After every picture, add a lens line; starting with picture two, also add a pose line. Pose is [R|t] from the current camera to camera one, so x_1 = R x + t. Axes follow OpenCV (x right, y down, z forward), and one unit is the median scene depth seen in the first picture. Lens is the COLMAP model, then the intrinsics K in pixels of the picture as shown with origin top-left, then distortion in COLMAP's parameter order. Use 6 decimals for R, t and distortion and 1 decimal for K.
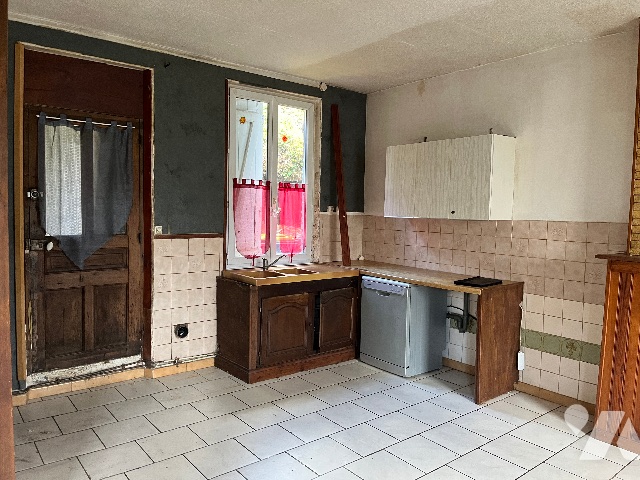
lens RADIAL K [[477.5, 0, 323.2], [0, 477.5, 239.5], [0, 0, 1]] dist [0.051384, -0.083316]
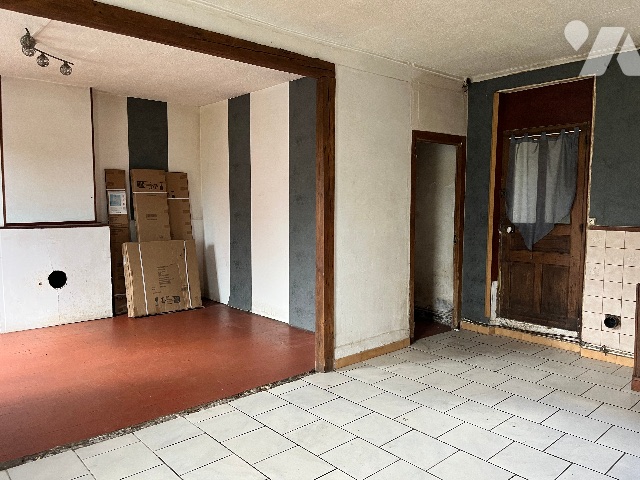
lens RADIAL K [[477.5, 0, 323.2], [0, 477.5, 239.5], [0, 0, 1]] dist [0.051384, -0.083316]
pose [[0.049805, 0.057522, -0.997101, 0.722952], [-0.065788, 0.996361, 0.054193, 0.001915], [0.996590, 0.062898, 0.053408, 0.343205]]
